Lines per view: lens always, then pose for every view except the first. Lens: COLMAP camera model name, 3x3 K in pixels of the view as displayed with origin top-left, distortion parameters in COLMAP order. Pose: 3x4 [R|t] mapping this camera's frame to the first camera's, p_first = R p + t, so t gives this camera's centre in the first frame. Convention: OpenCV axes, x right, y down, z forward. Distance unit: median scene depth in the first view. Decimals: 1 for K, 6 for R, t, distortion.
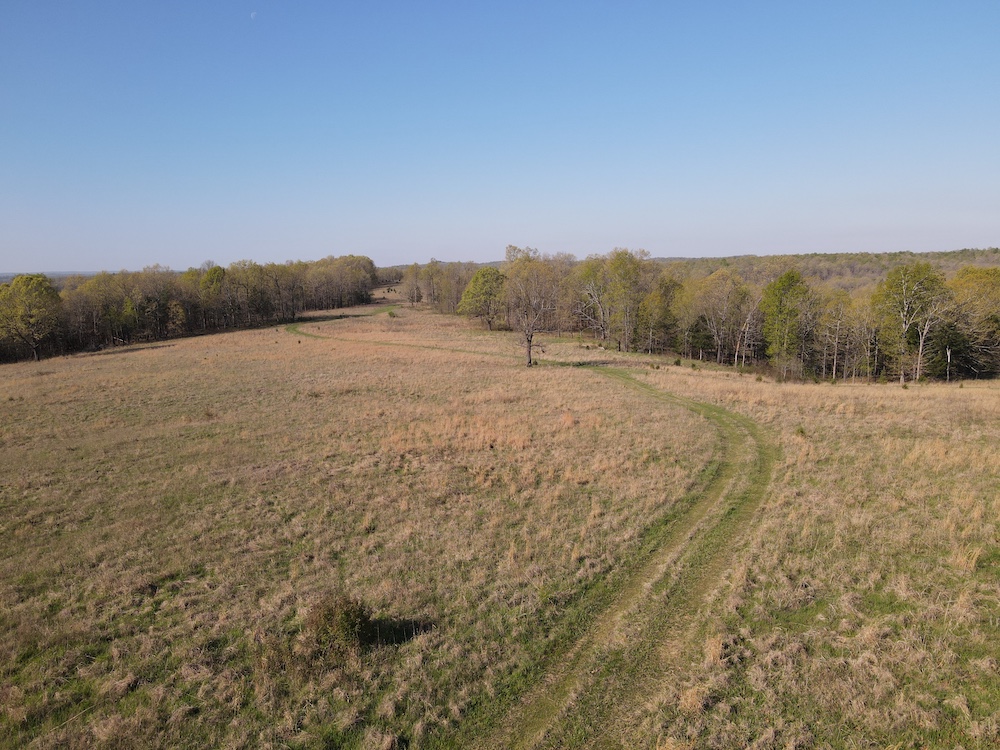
lens RADIAL K [[733.3, 0, 491.7], [0, 733.3, 410.3], [0, 0, 1]] dist [-0.000890, 0.023429]
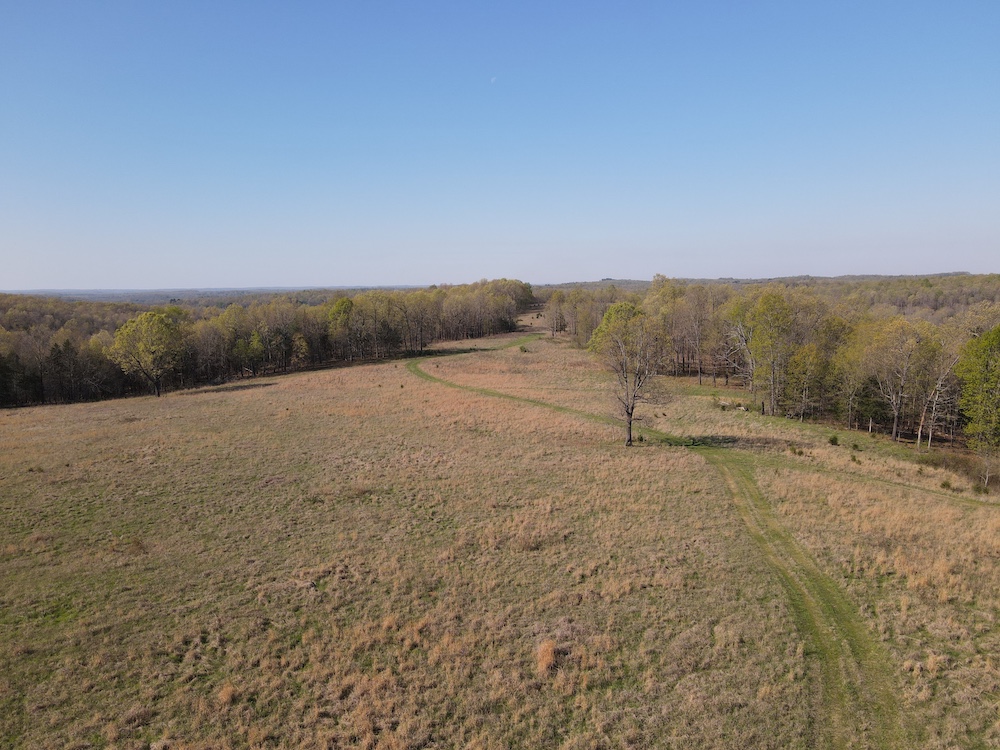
lens RADIAL K [[733.3, 0, 489.1], [0, 733.3, 399.9], [0, 0, 1]] dist [-0.000890, 0.023429]
pose [[0.973221, 0.039902, -0.226384, 0.045315], [-0.047953, 0.998394, -0.030174, -0.042893], [0.224816, 0.040222, 0.973571, 0.097238]]
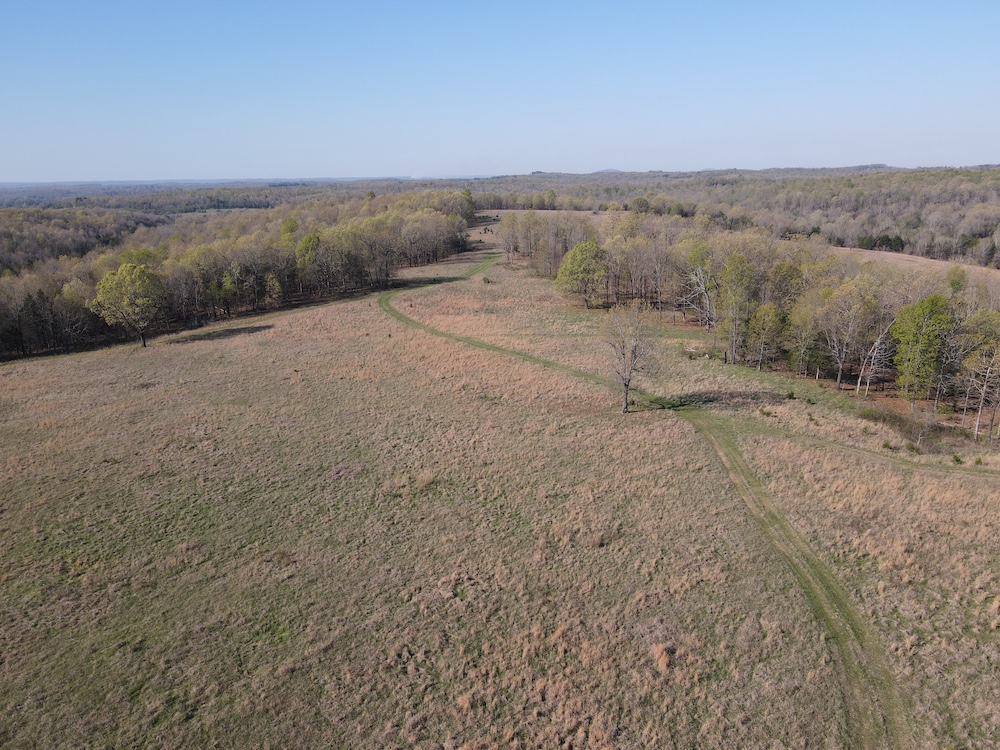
lens RADIAL K [[733.3, 0, 491.0], [0, 733.3, 396.2], [0, 0, 1]] dist [-0.000890, 0.023429]
pose [[0.991107, 0.040138, -0.126870, -0.000145], [-0.027336, 0.994502, 0.101083, -0.093055], [0.130230, -0.096715, 0.986755, 0.033133]]
